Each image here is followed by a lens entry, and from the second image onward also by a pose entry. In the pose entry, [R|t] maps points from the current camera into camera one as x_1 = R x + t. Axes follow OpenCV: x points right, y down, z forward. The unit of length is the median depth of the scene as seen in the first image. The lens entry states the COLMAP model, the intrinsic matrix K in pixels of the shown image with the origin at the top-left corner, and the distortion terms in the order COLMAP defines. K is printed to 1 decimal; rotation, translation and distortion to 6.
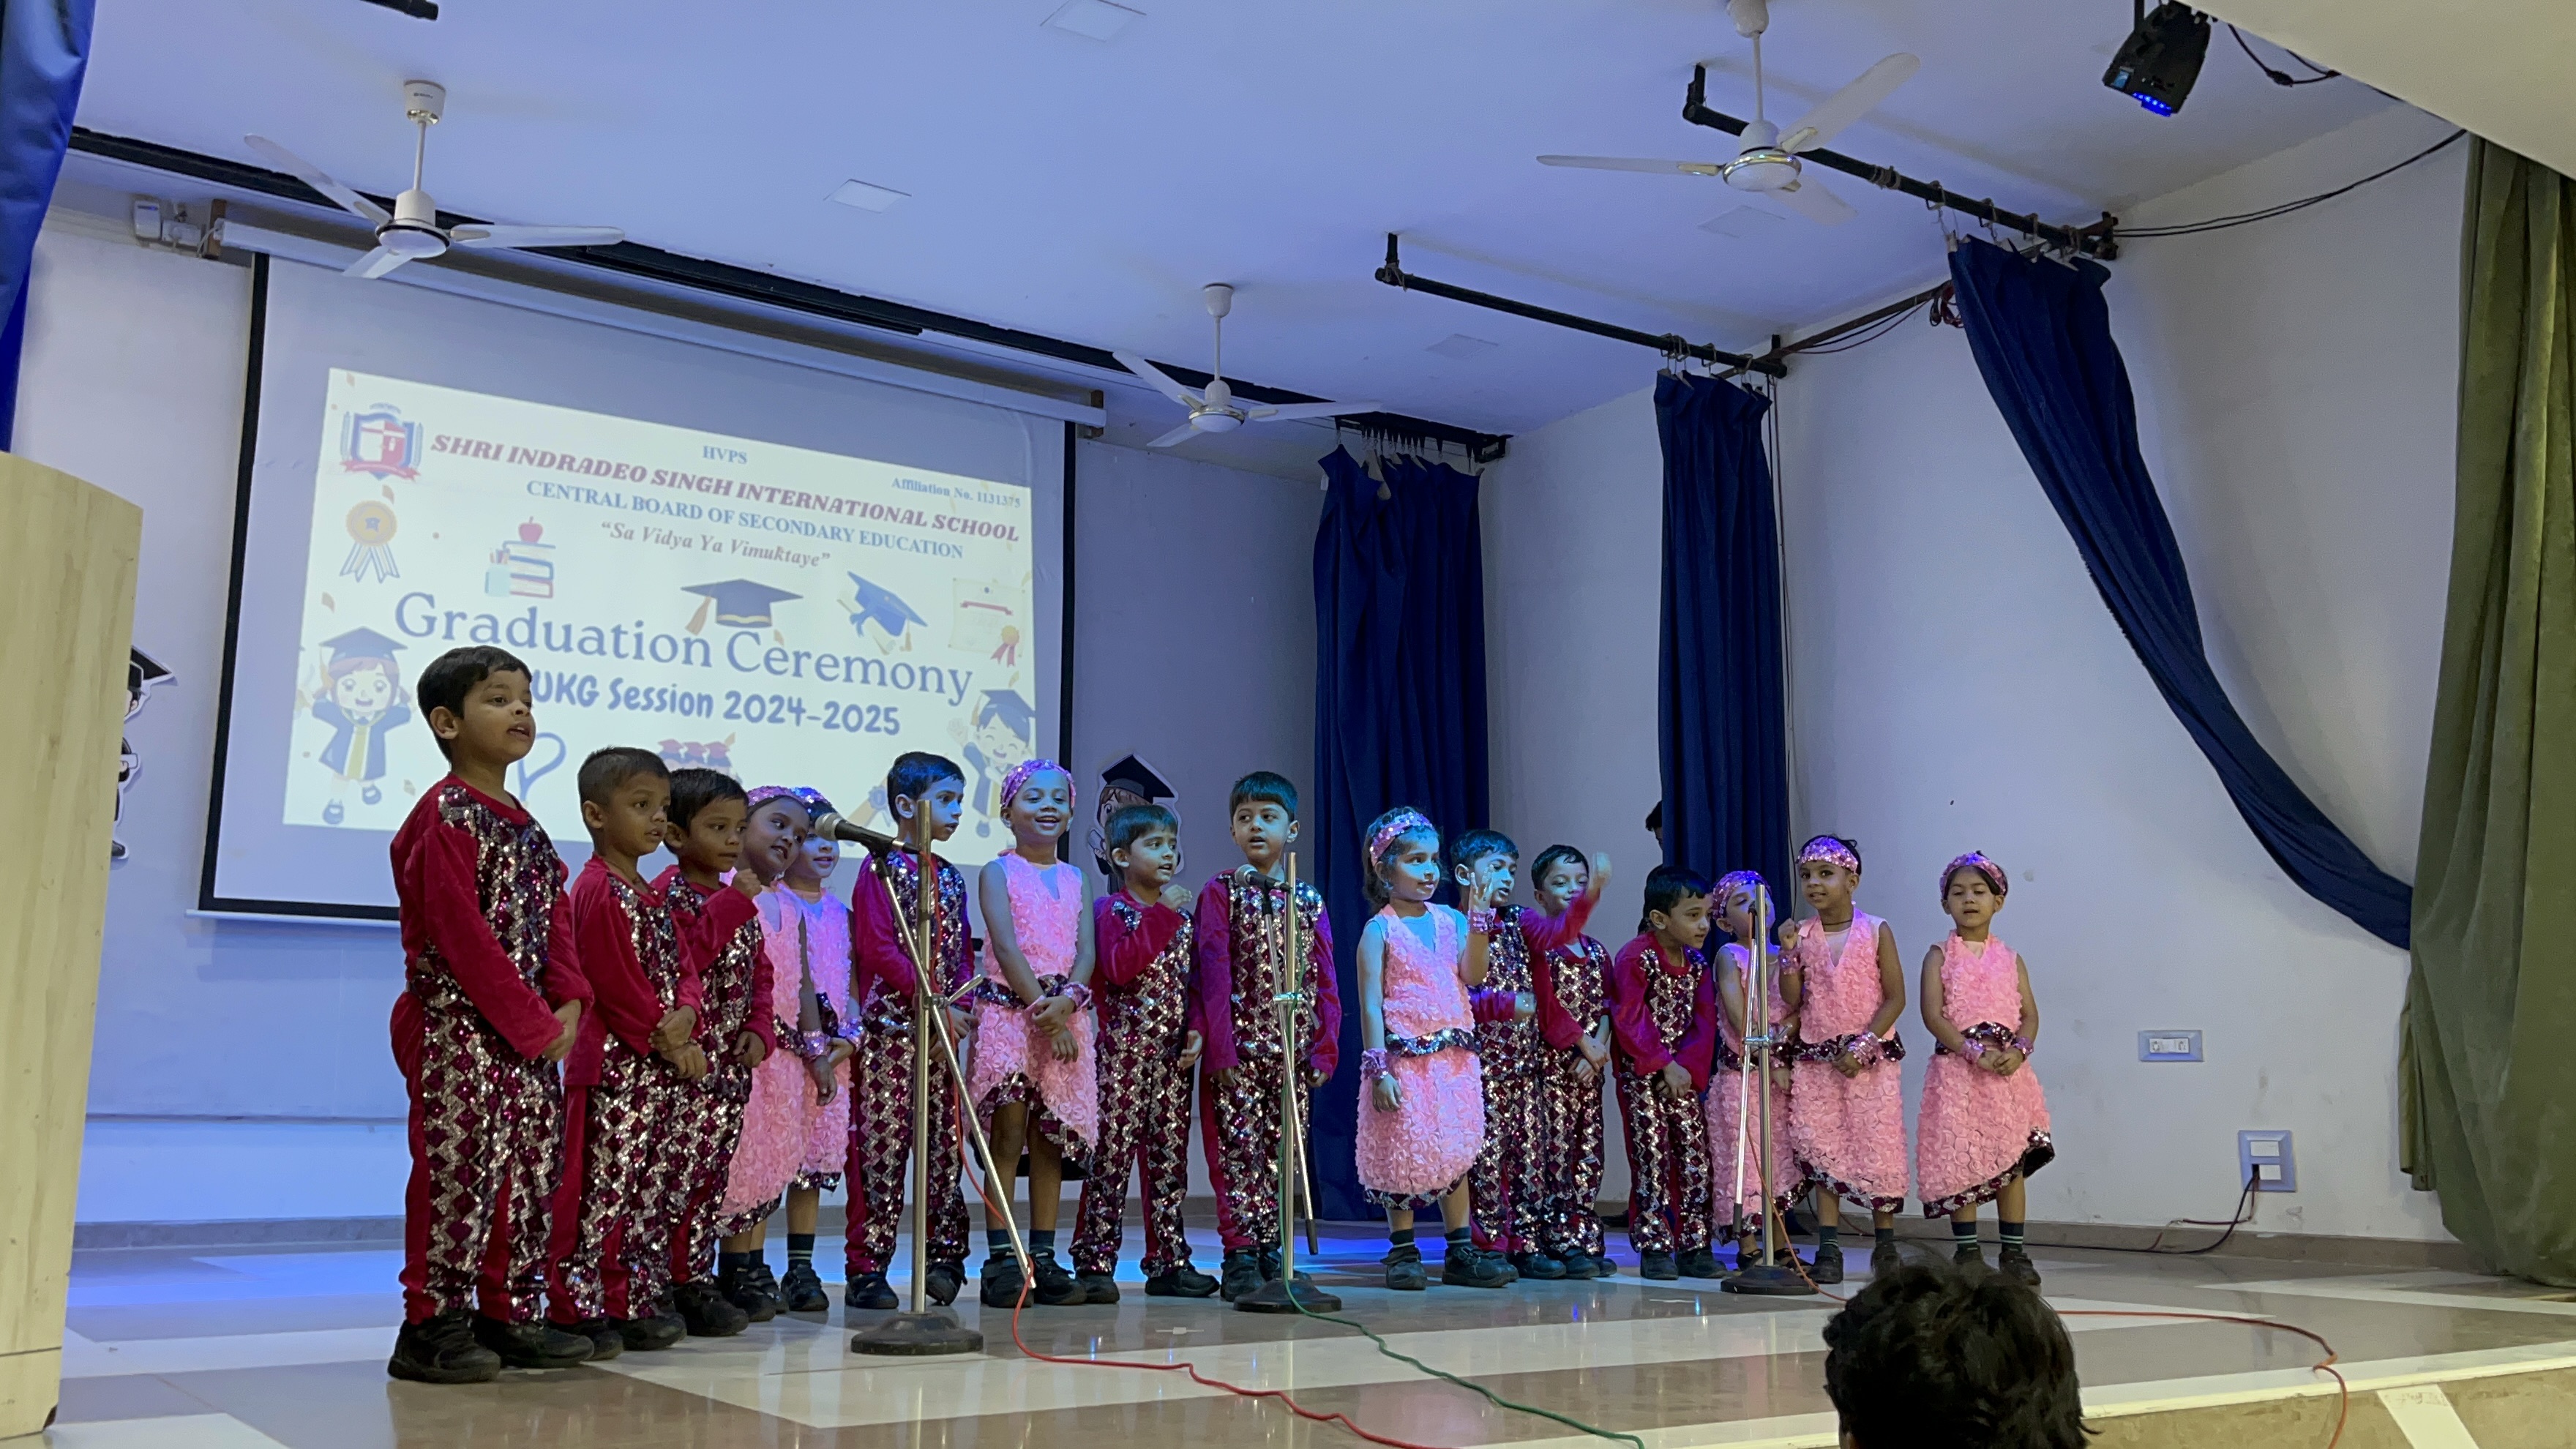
lens RADIAL K [[2244.2, 0, 1295.5], [0, 2244.2, 739.9], [0, 0, 1]] dist [0.065948, -0.087157]
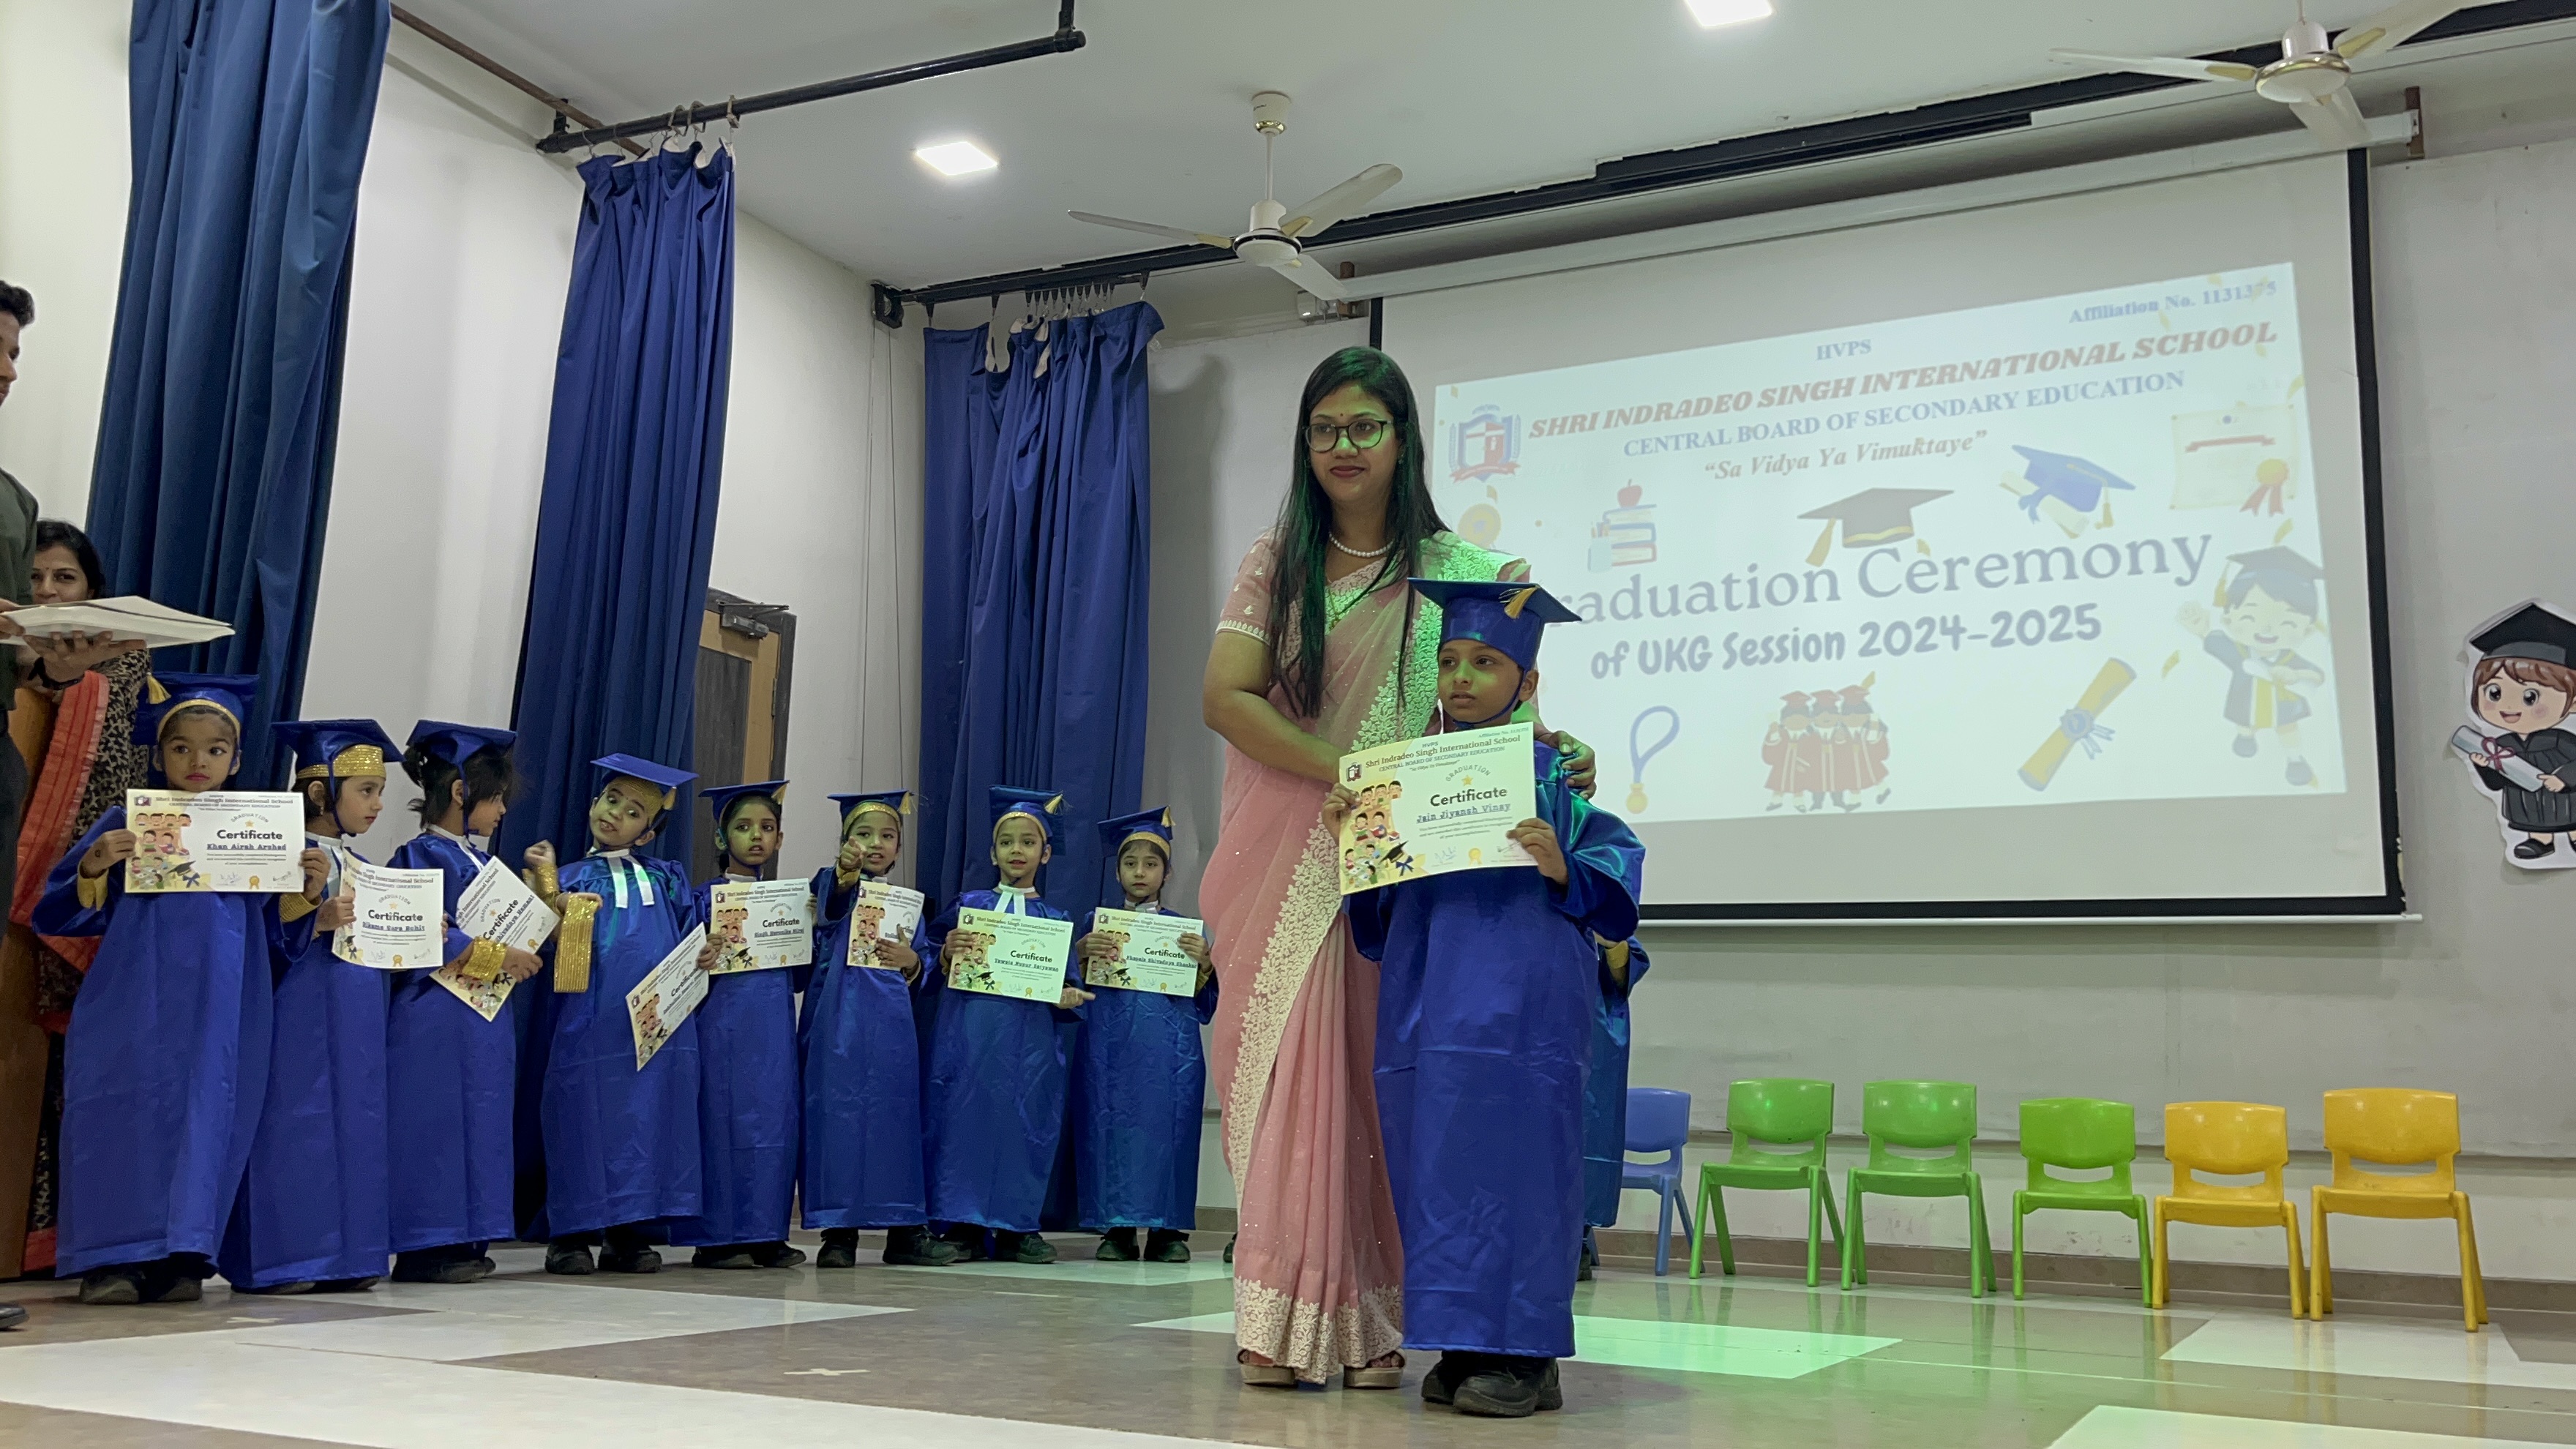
lens RADIAL K [[2244.2, 0, 1248.5], [0, 2244.2, 734.3], [0, 0, 1]] dist [0.065948, -0.087157]
pose [[0.466730, -0.140180, -0.873220, 0.373301], [0.115414, 0.988569, -0.097009, 0.074942], [0.876837, -0.055505, 0.477574, 0.403370]]
